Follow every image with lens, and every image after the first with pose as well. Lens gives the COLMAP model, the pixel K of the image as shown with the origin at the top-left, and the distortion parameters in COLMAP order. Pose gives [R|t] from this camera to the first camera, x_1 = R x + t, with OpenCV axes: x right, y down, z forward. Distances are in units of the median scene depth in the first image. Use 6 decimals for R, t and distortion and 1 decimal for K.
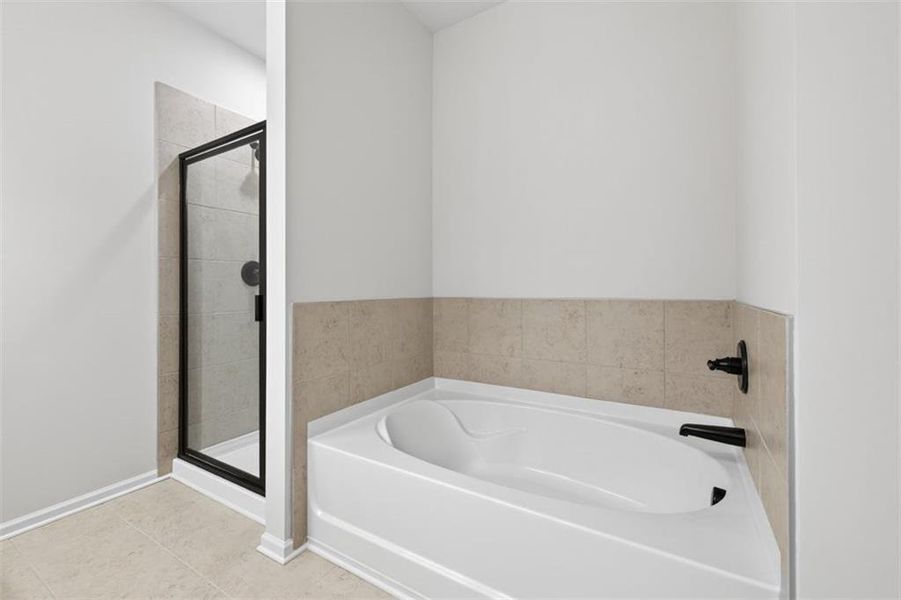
lens RADIAL K [[373.4, 0, 448.2], [0, 373.4, 291.5], [0, 0, 1]] dist [0.006168, -0.002113]
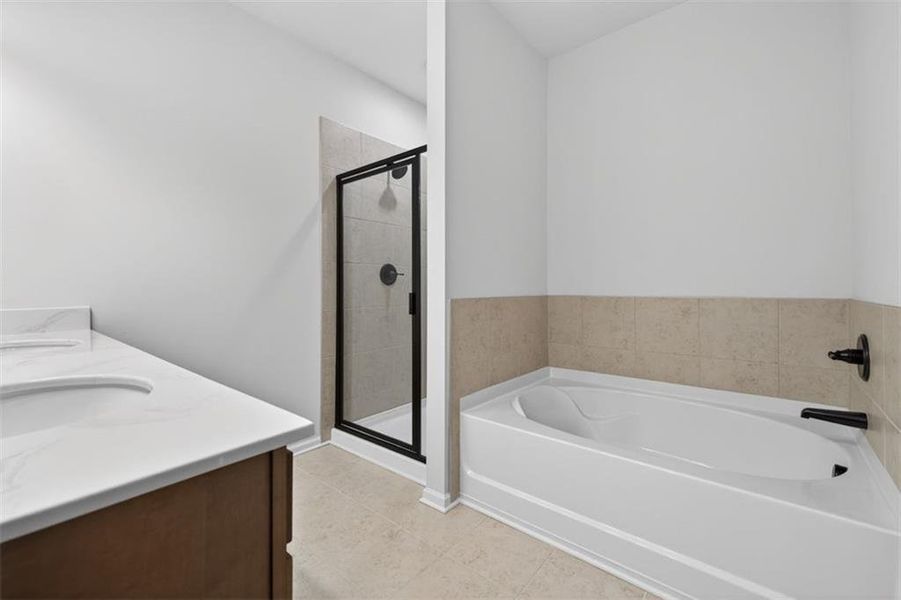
lens RADIAL K [[373.4, 0, 469.7], [0, 373.4, 288.0], [0, 0, 1]] dist [0.006168, -0.002113]
pose [[0.994384, 0.002688, -0.105799, -0.193299], [-0.003545, 0.999962, -0.007918, 0.003832], [0.105774, 0.008249, 0.994356, -0.175276]]
